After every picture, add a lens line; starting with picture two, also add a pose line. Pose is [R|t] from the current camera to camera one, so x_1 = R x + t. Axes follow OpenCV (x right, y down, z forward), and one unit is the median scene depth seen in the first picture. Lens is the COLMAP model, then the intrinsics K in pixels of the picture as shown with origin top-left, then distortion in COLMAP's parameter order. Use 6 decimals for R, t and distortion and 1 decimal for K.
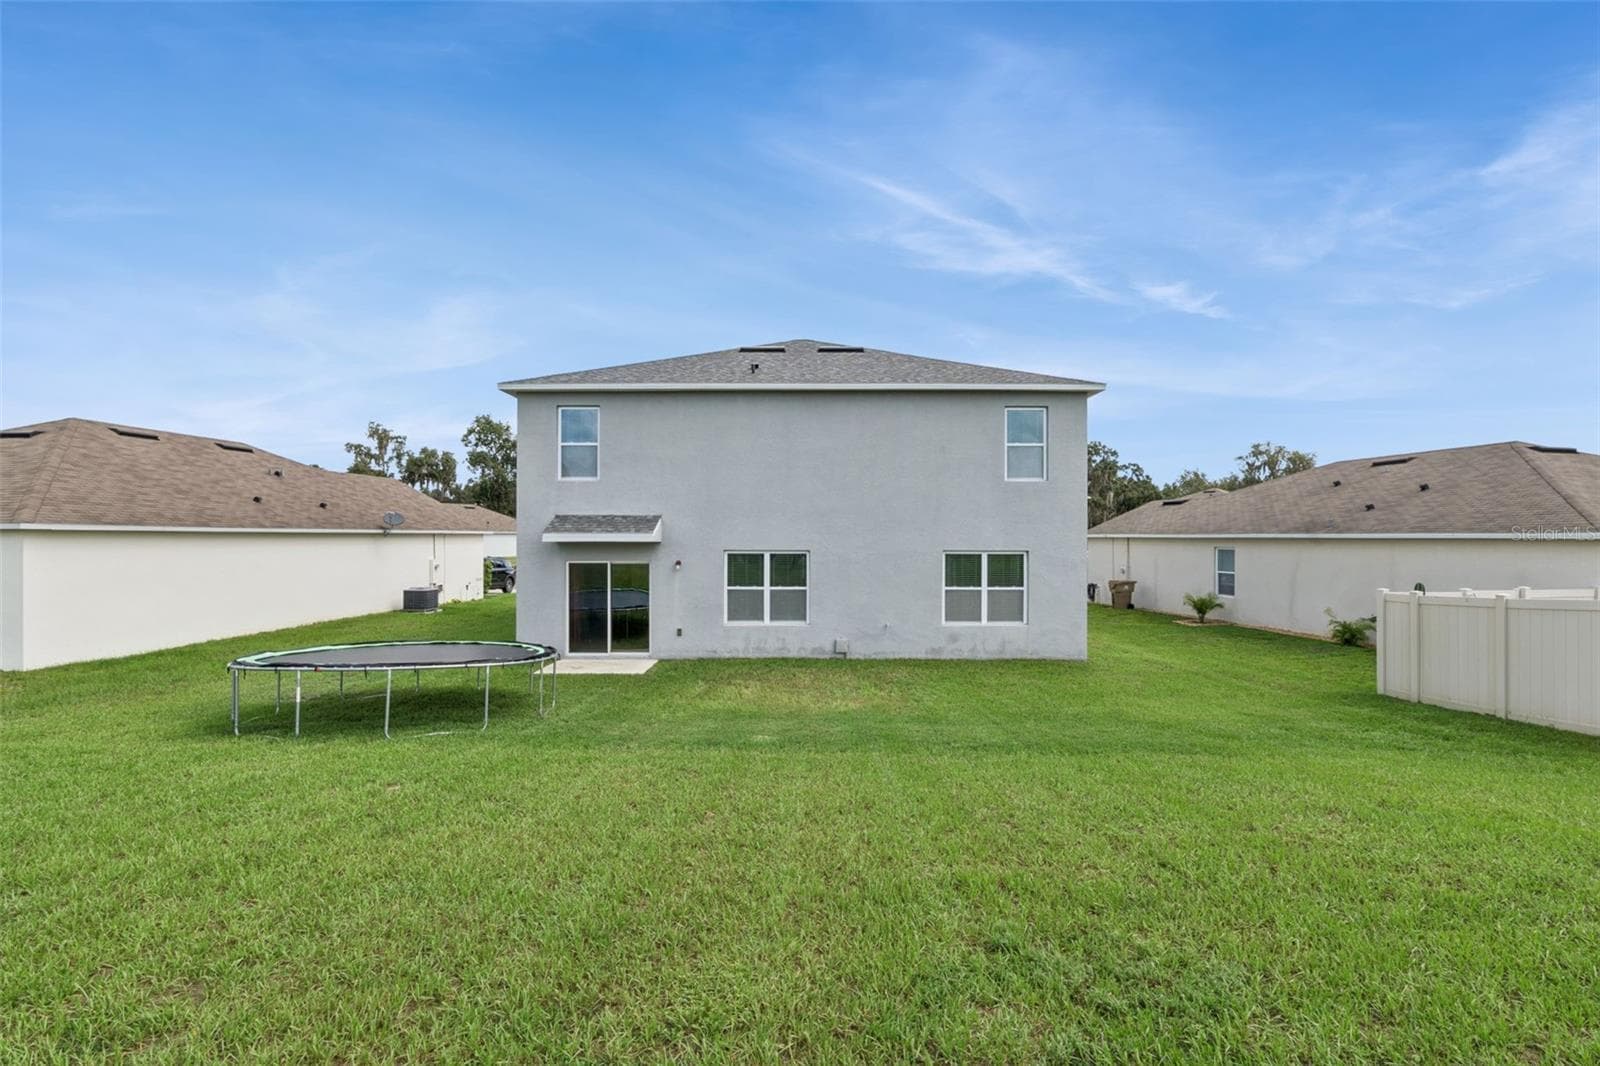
lens RADIAL K [[767.6, 0, 795.8], [0, 767.6, 535.9], [0, 0, 1]] dist [-0.028149, 0.000910]
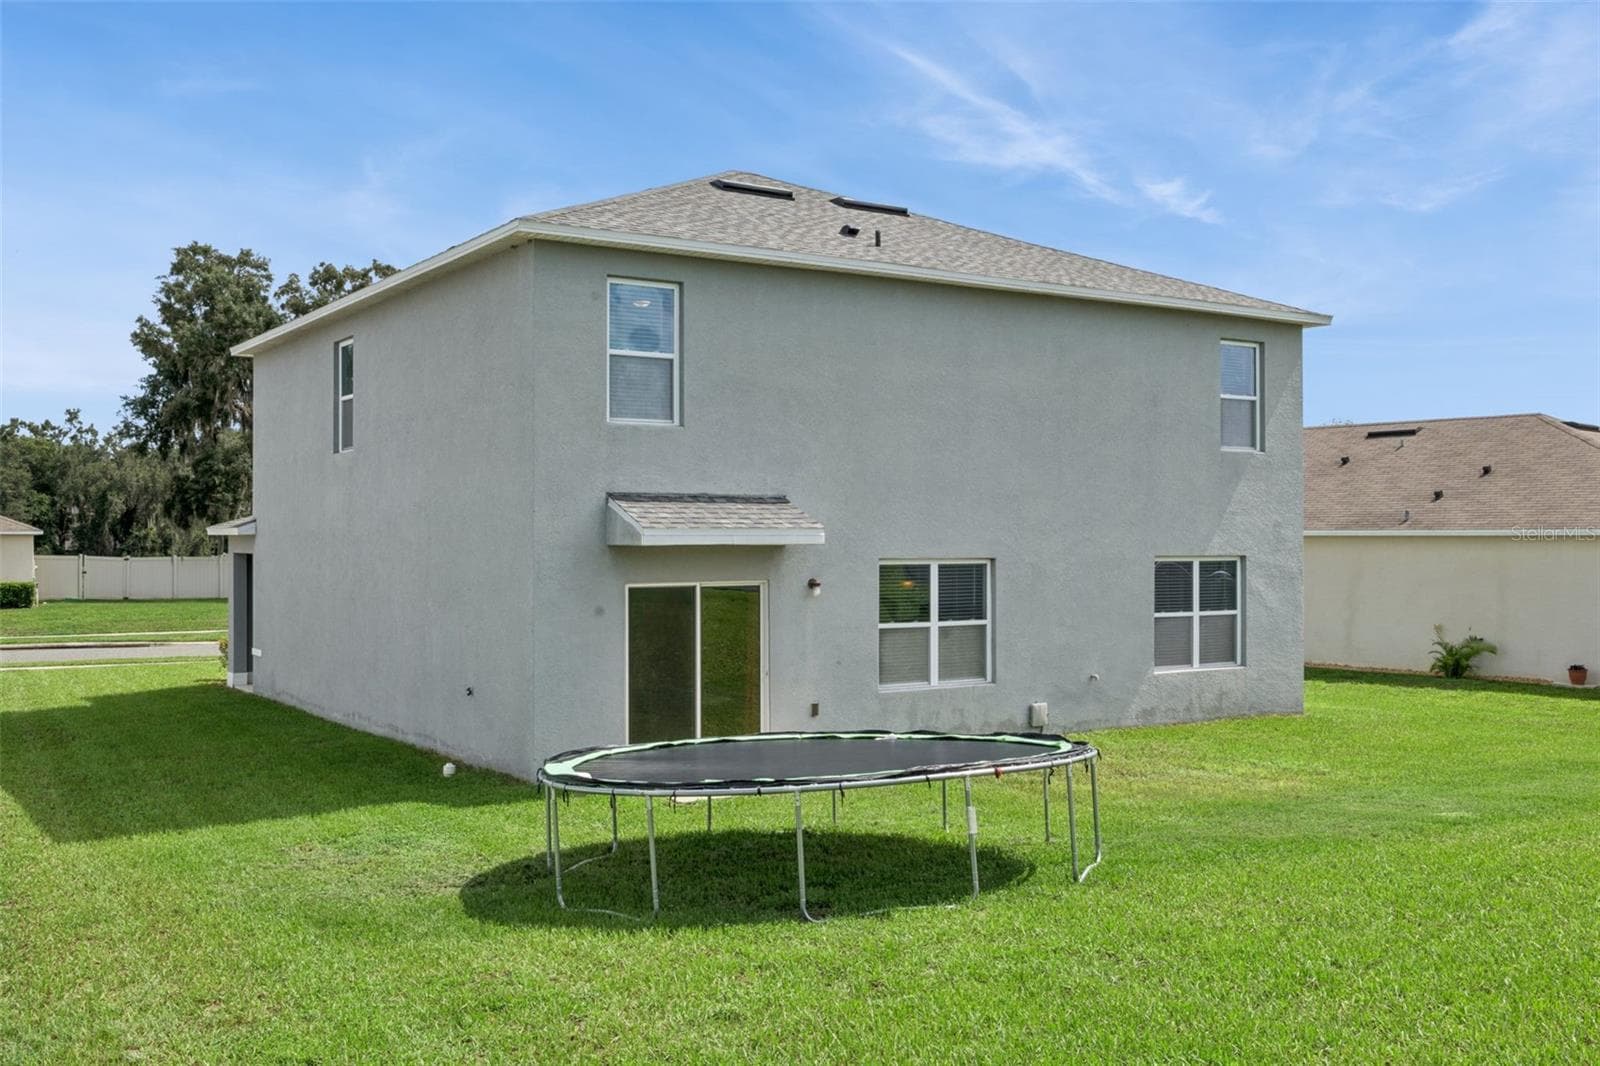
lens RADIAL K [[1669.0, 0, 900.1], [0, 1669.0, 536.2], [0, 0, 1]] dist [0.001177, -0.002776]
pose [[0.802287, -0.001474, 0.596937, -0.809908], [-0.000565, 0.999995, 0.003229, -0.002458], [-0.596938, -0.002928, 0.802282, 0.005316]]
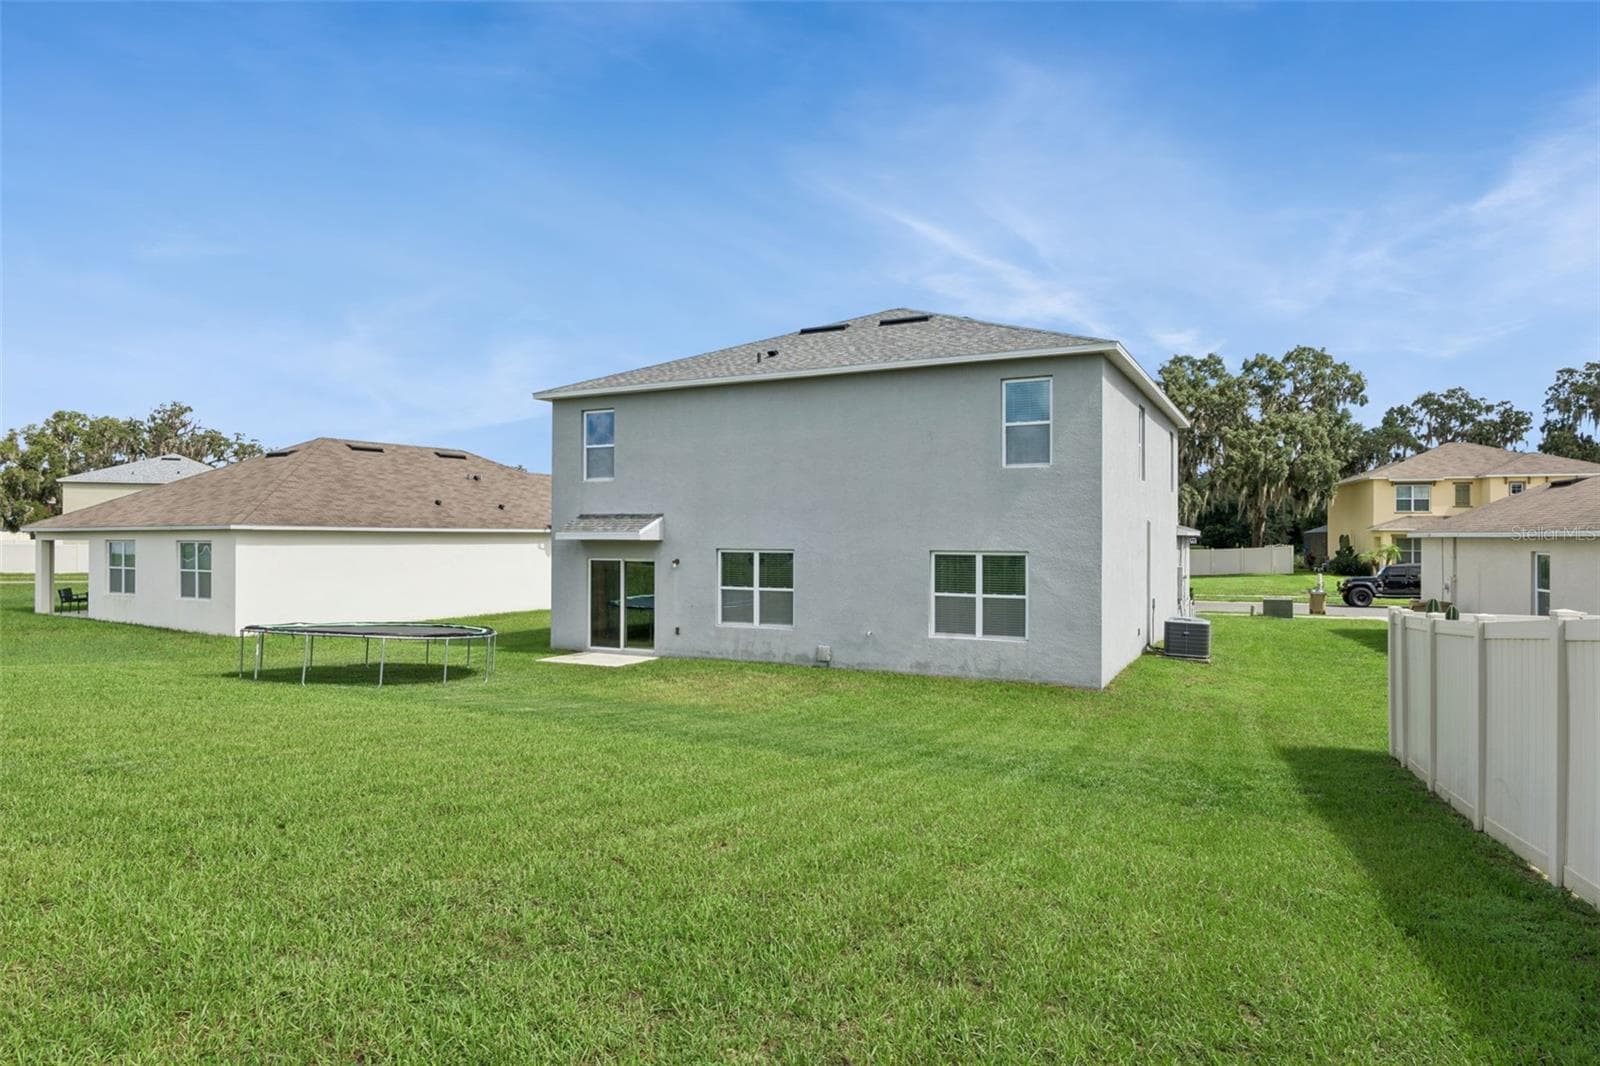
lens RADIAL K [[953.1, 0, 800.0], [0, 953.1, 533.0], [0, 0, 1]] dist [0.001578, 0.000120]
pose [[0.890057, -0.002093, -0.455844, 0.550691], [0.002092, 0.999998, -0.000507, -0.000664], [0.455844, -0.000502, 0.890060, -0.028991]]
